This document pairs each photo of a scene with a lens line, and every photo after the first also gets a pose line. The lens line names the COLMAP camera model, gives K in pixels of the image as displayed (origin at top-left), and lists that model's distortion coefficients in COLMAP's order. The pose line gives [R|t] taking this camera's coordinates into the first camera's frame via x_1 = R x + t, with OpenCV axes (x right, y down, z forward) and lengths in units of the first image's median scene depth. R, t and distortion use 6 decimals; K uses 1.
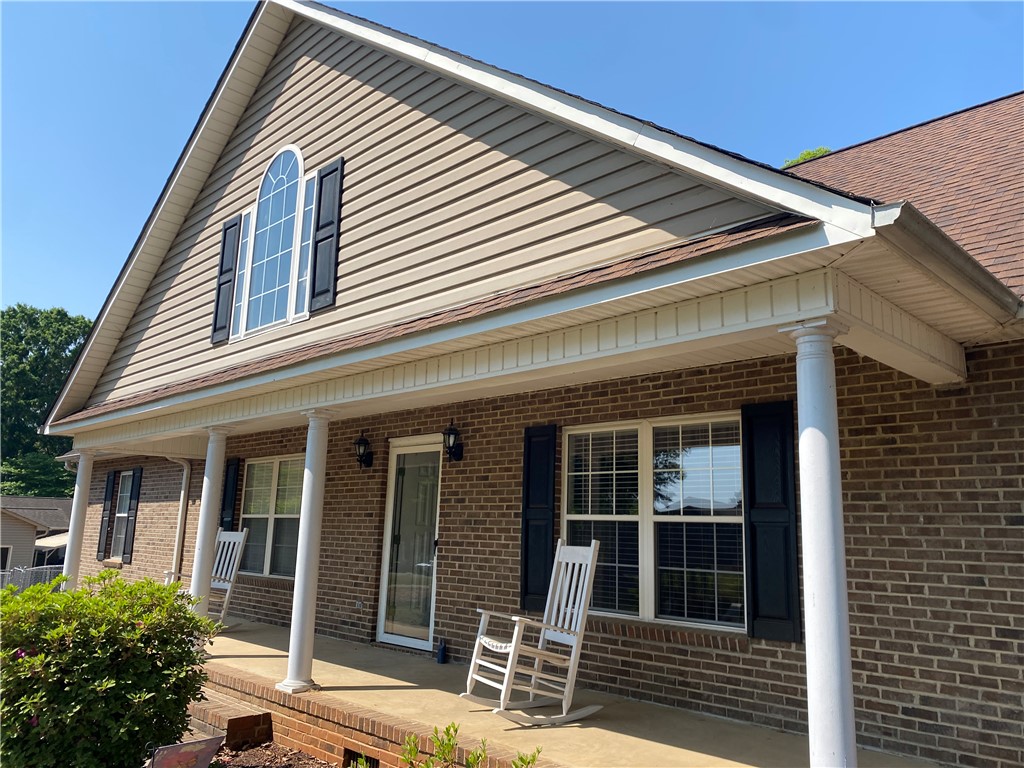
lens RADIAL K [[795.6, 0, 516.5], [0, 795.6, 377.1], [0, 0, 1]] dist [0.038409, -0.043264]
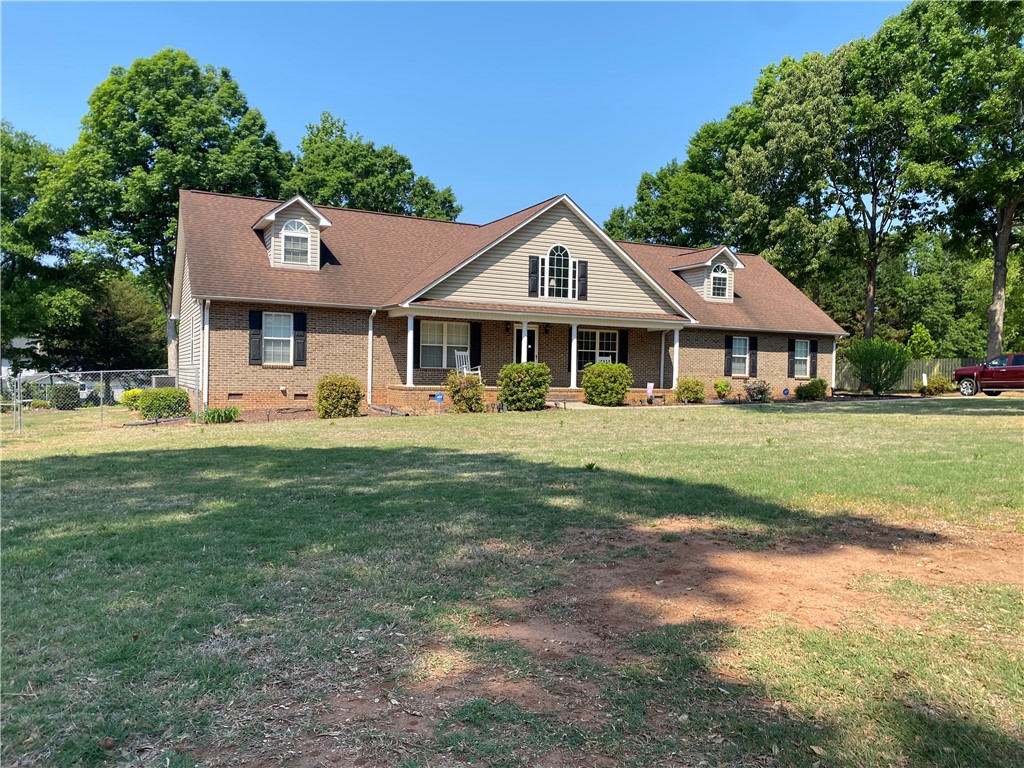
lens RADIAL K [[795.6, 0, 522.9], [0, 795.6, 402.3], [0, 0, 1]] dist [0.038409, -0.043264]
pose [[0.304063, -0.054166, 0.951111, -4.163472], [-0.194869, 0.973735, 0.117753, 0.006182], [-0.932508, -0.221146, 0.285522, 0.012061]]
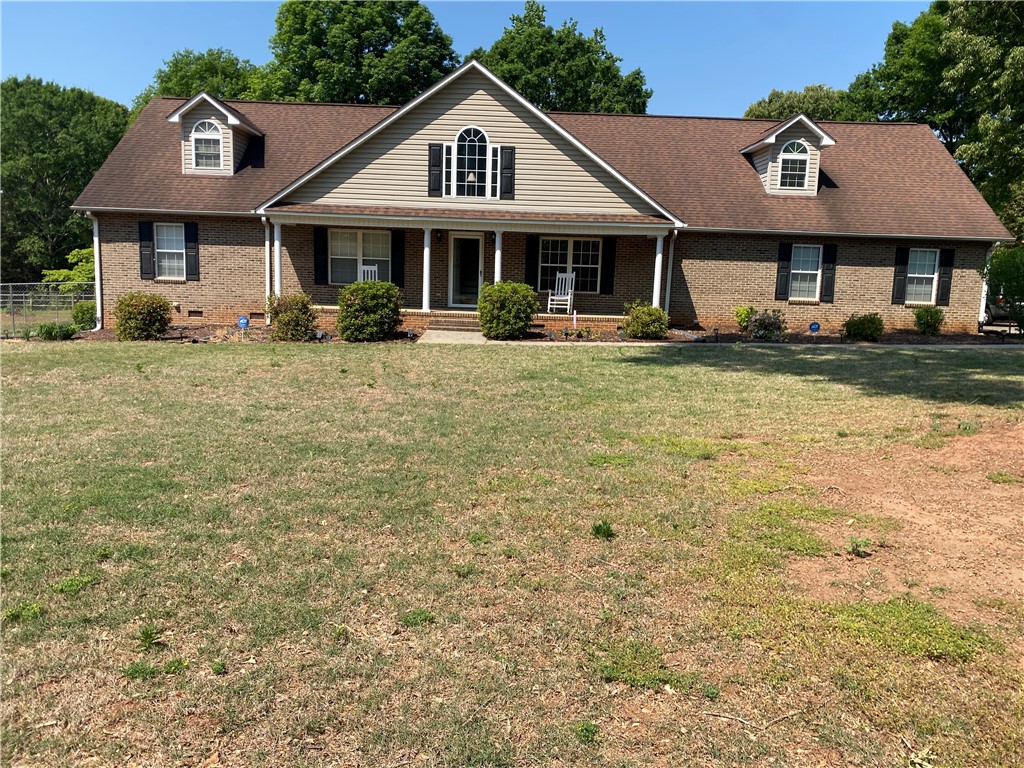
lens RADIAL K [[795.6, 0, 513.7], [0, 795.6, 405.8], [0, 0, 1]] dist [0.038409, -0.043264]
pose [[0.696690, -0.121884, 0.706943, -2.524275], [-0.150739, 0.938587, 0.310375, -0.294074], [-0.701357, -0.322799, 0.635531, -1.269721]]
